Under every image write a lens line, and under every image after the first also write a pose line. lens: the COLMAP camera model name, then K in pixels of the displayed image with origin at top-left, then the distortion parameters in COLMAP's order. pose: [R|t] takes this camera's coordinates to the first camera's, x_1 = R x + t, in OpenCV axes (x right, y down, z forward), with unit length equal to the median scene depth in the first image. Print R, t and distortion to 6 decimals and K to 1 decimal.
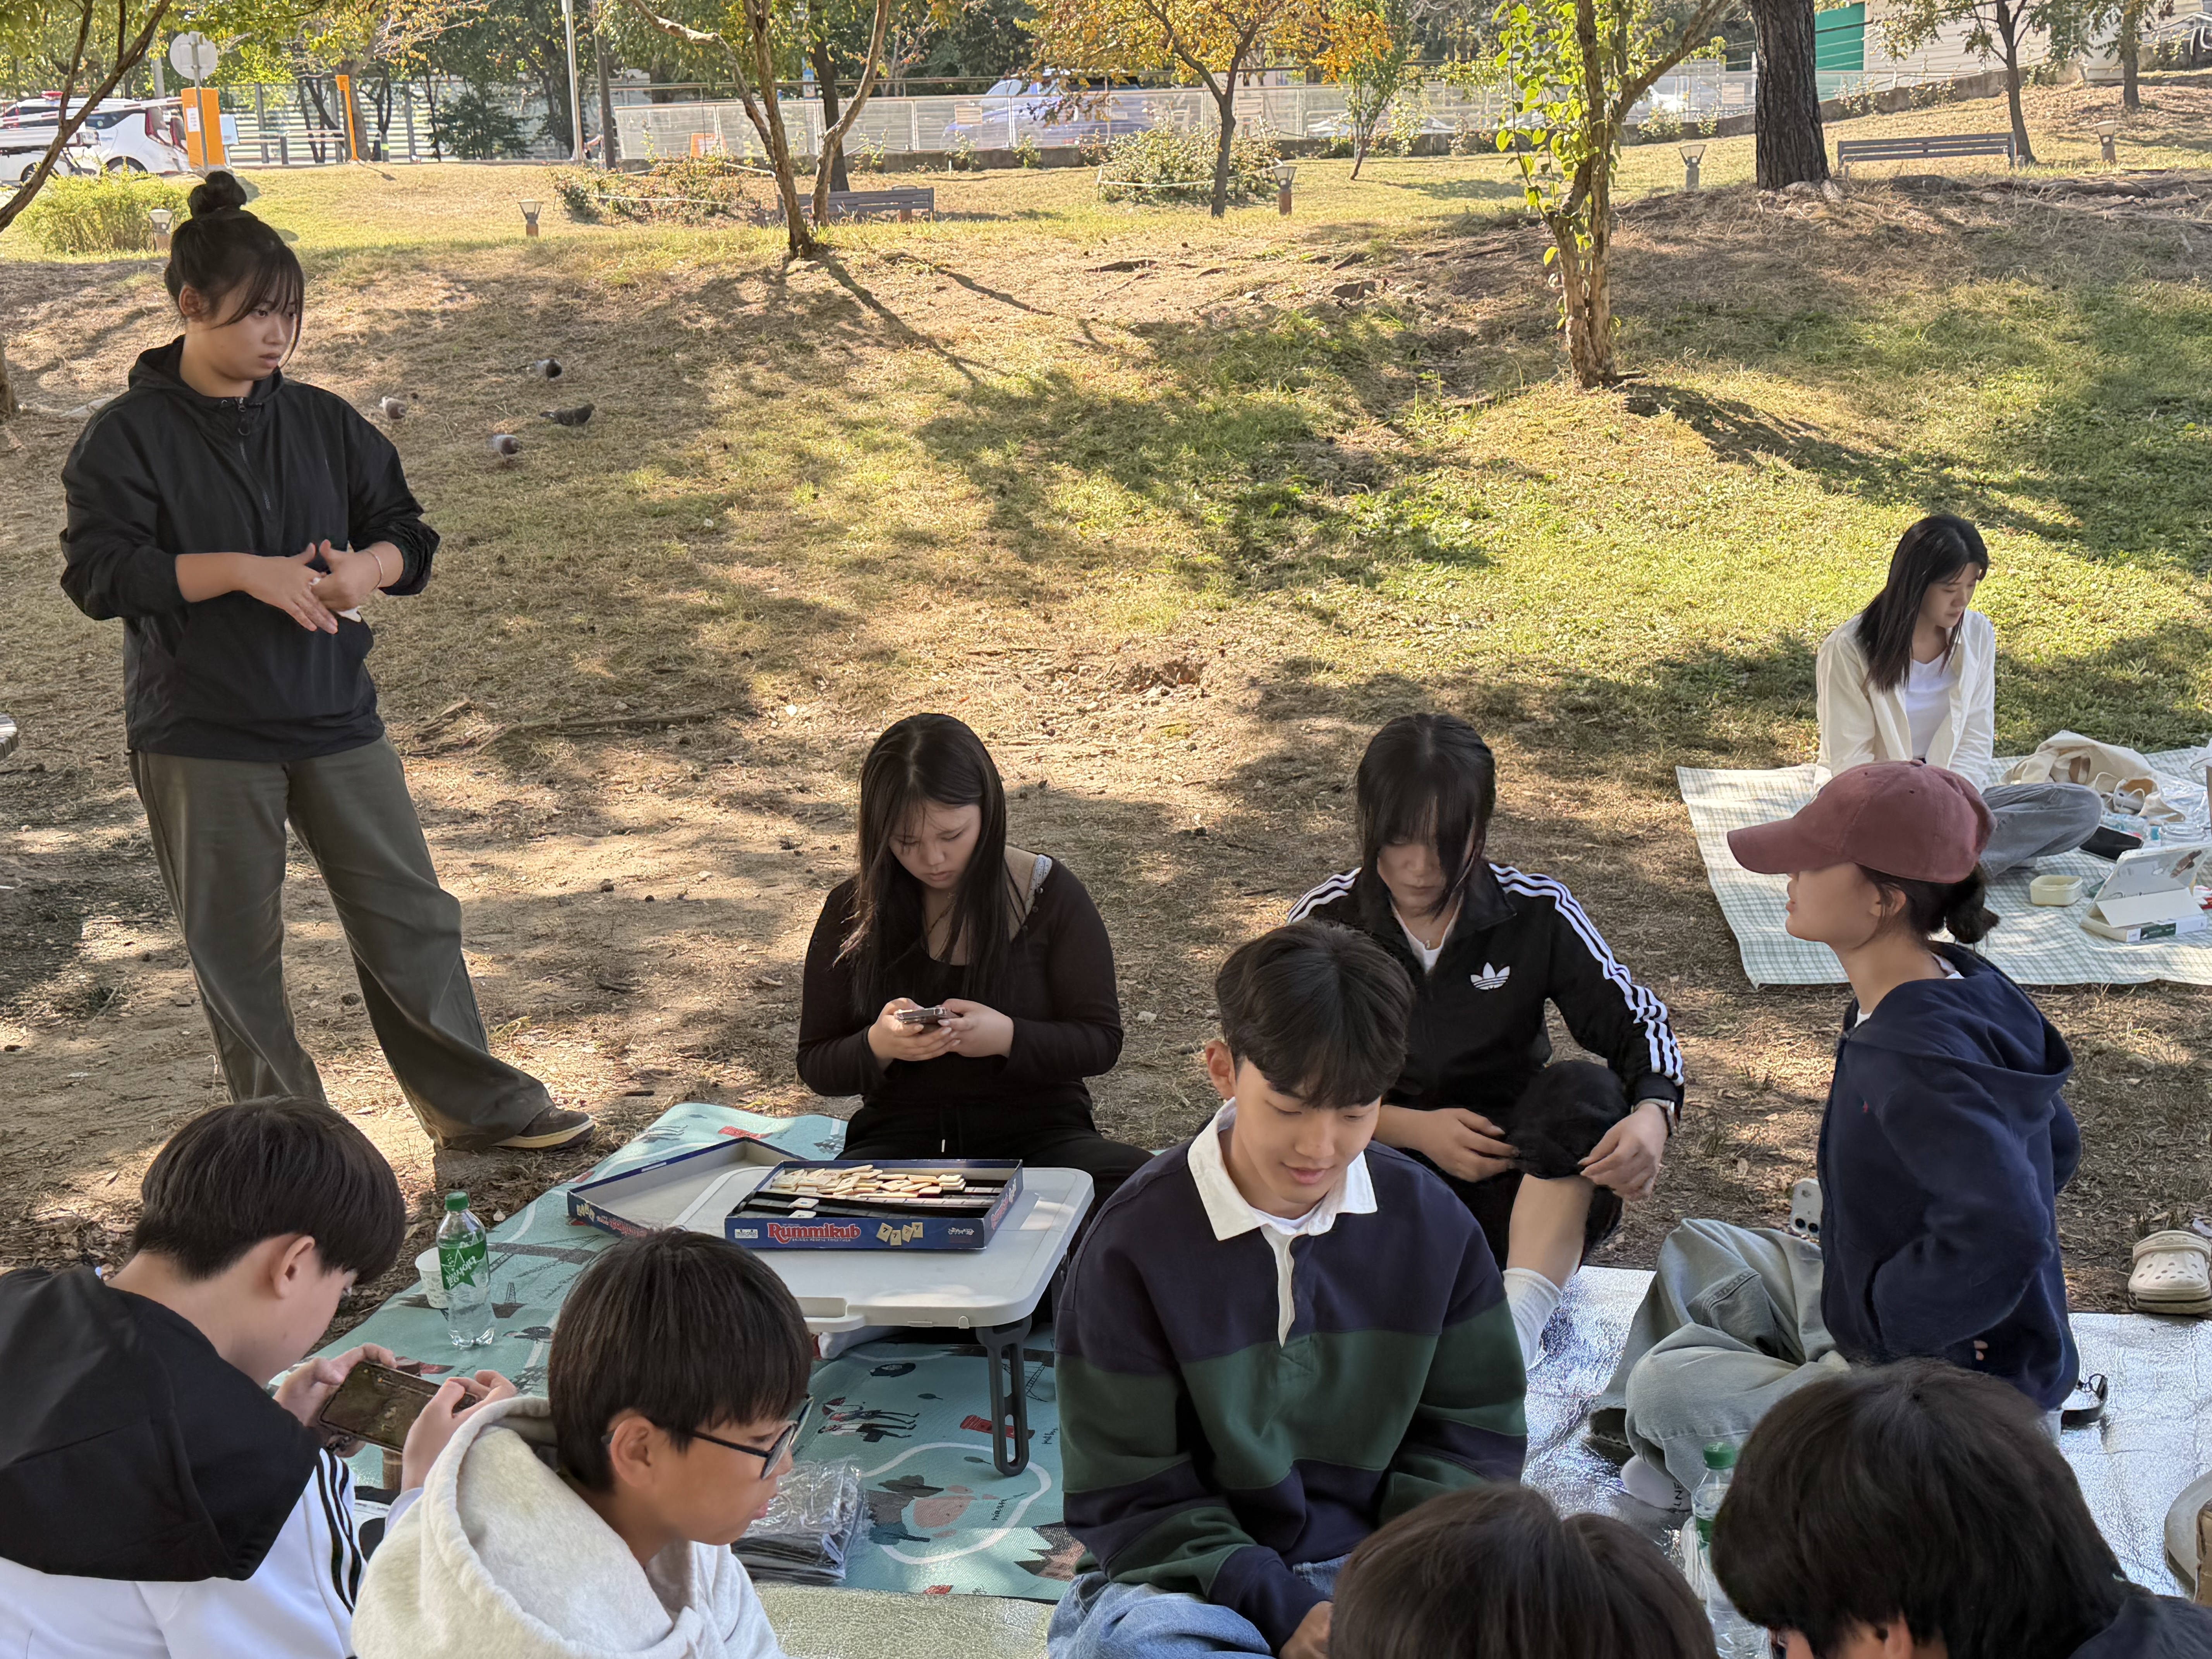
lens RADIAL K [[2542.9, 0, 1108.4], [0, 2542.9, 829.0], [0, 0, 1]] dist [0.025309, 0.000000]
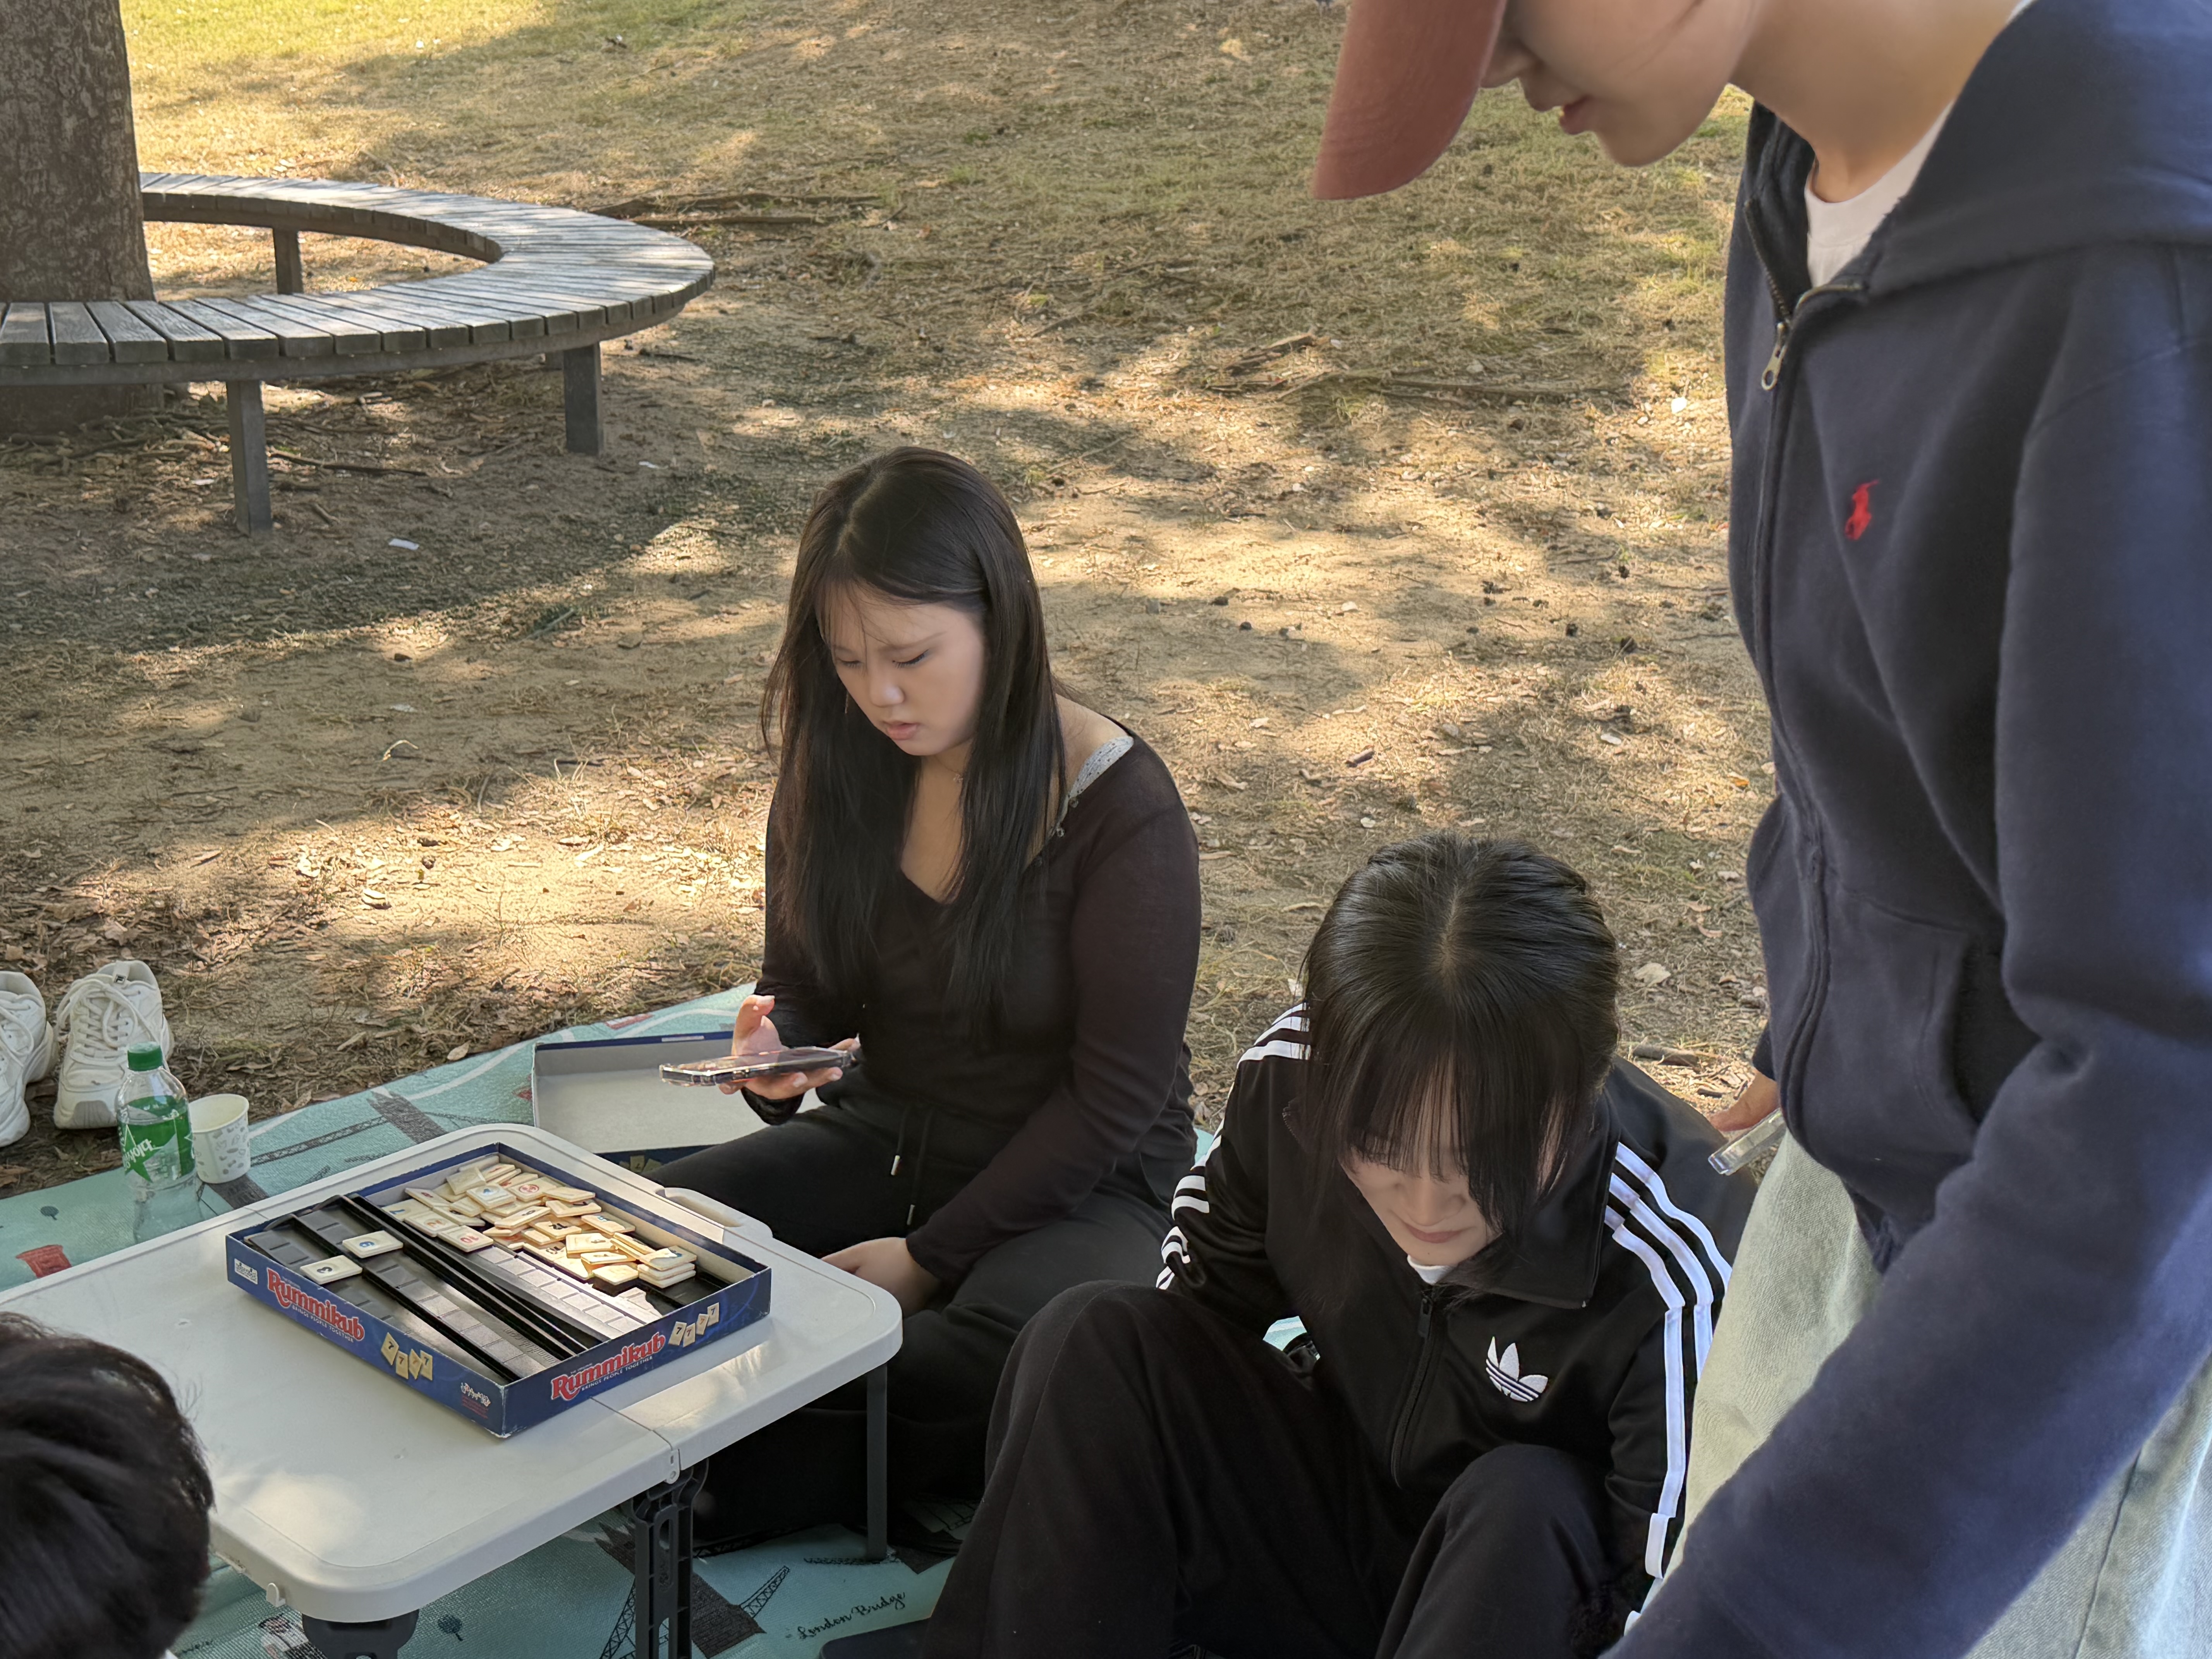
lens RADIAL K [[2542.9, 0, 1104.1], [0, 2542.9, 831.4], [0, 0, 1]] dist [0.025309, 0.000000]
pose [[0.848267, 0.232765, -0.475673, 0.136777], [-0.163588, 0.969469, 0.182672, -0.038819], [0.503669, -0.077140, 0.860446, 0.284340]]
